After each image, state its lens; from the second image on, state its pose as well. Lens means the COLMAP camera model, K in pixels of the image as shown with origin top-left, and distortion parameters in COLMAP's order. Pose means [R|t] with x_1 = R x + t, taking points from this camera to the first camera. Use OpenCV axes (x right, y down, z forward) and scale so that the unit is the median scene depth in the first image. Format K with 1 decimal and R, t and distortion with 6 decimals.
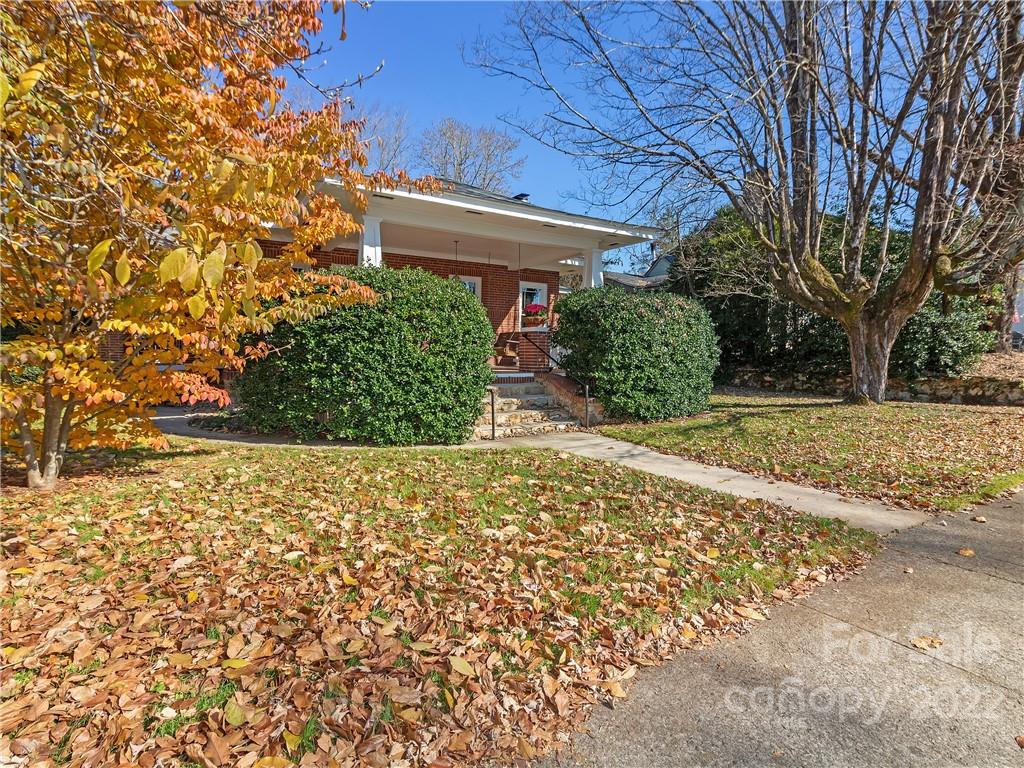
lens RADIAL K [[523.7, 0, 501.9], [0, 523.7, 388.3], [0, 0, 1]] dist [0.005868, 0.003413]
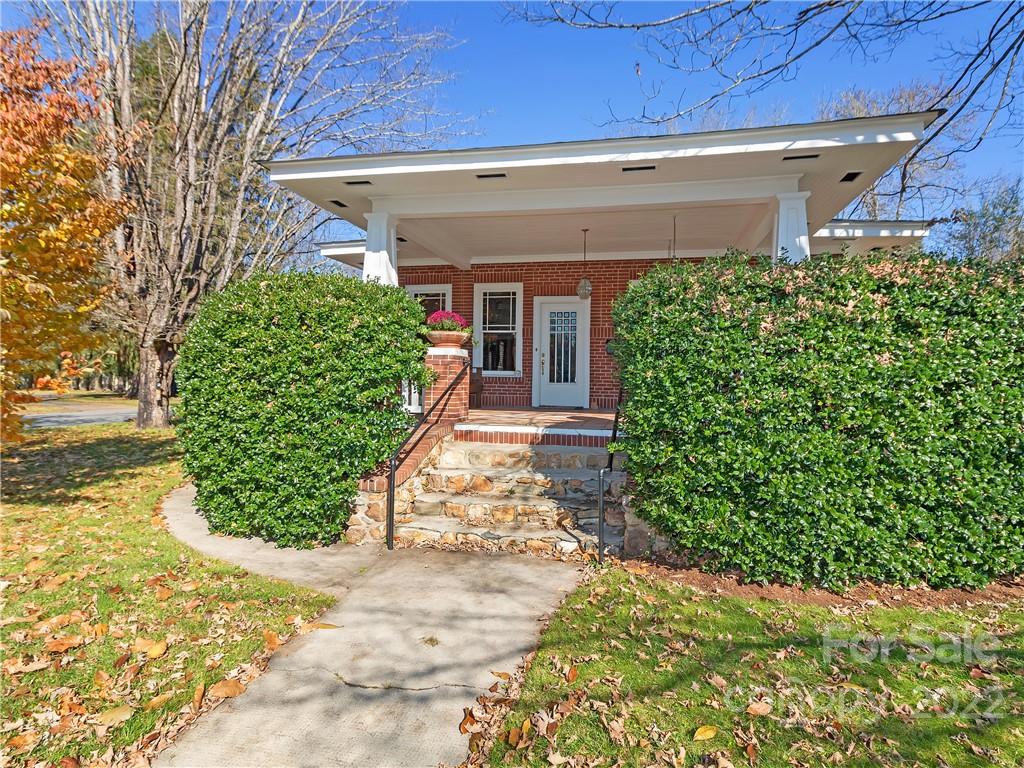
lens RADIAL K [[523.7, 0, 532.6], [0, 523.7, 367.6], [0, 0, 1]] dist [0.005868, 0.003413]
pose [[0.748655, -0.009811, -0.662887, 0.414310], [-0.053171, 0.995781, -0.074789, -0.054756], [0.660824, 0.091238, 0.744974, 0.576891]]
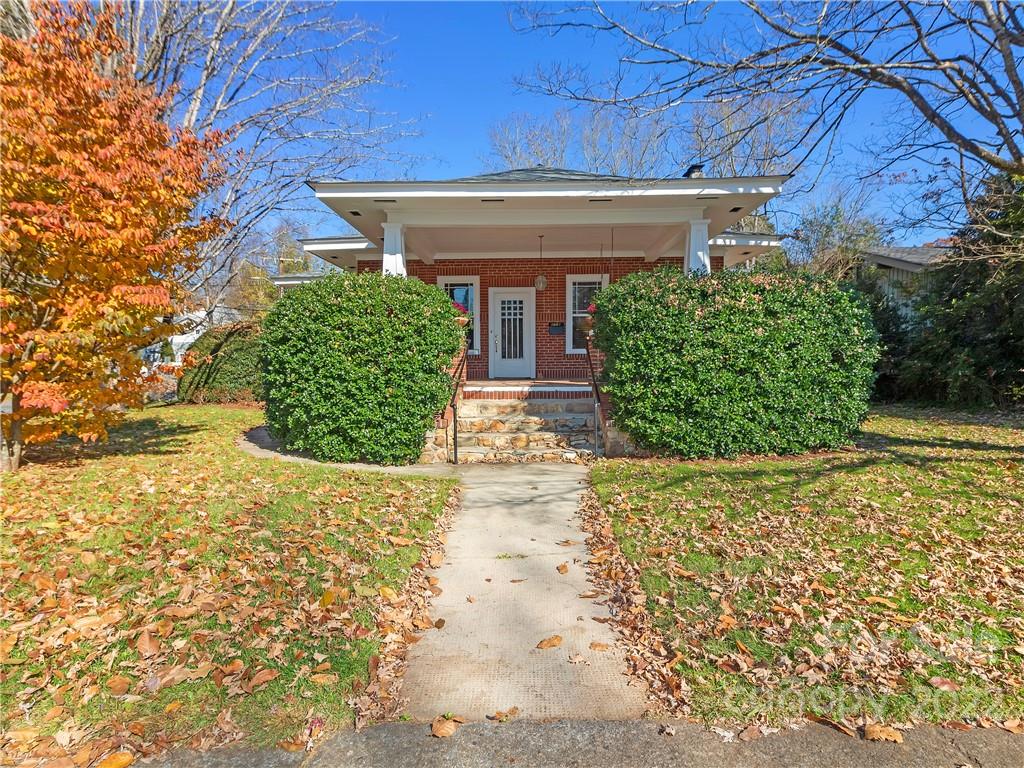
lens RADIAL K [[523.7, 0, 508.1], [0, 523.7, 395.5], [0, 0, 1]] dist [0.005868, 0.003413]
pose [[0.848694, 0.019435, -0.528527, 0.437670], [-0.022137, 0.999754, 0.001216, -0.013678], [0.528421, 0.010668, 0.848916, 0.281174]]
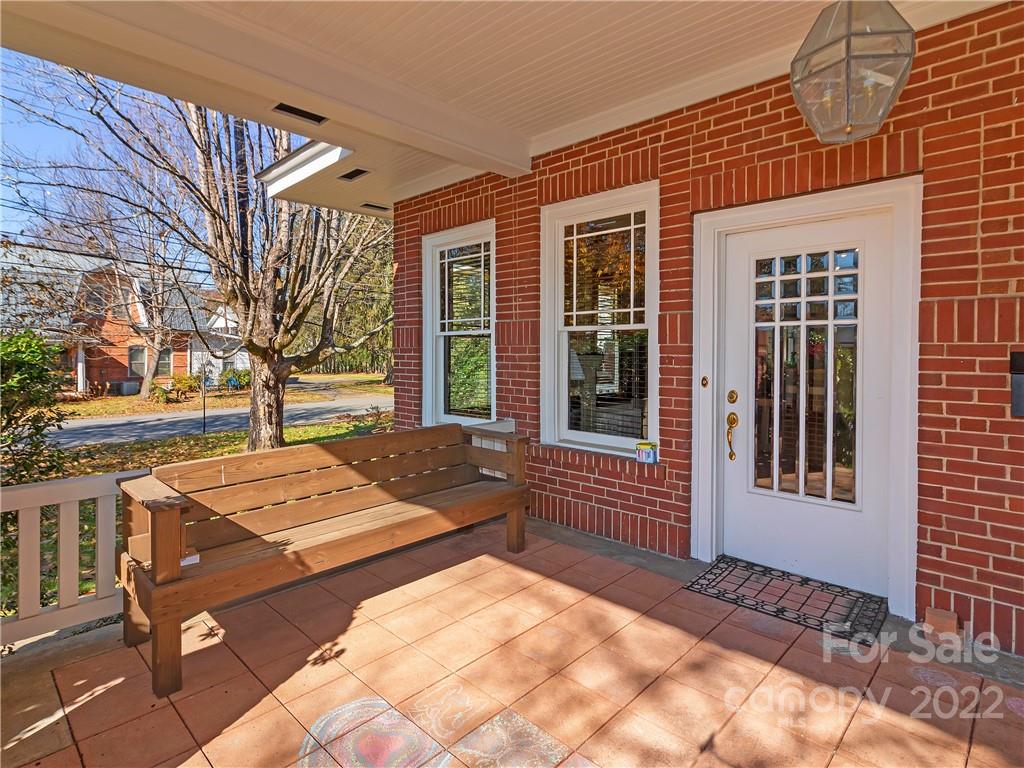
lens RADIAL K [[542.4, 0, 484.8], [0, 542.4, 361.9], [0, 0, 1]] dist [0.010572, 0.000765]
pose [[0.258330, 0.009370, -0.966011, -0.005573], [-0.064114, 0.997915, -0.007466, -0.179549], [0.963927, 0.063863, 0.258392, 1.176582]]
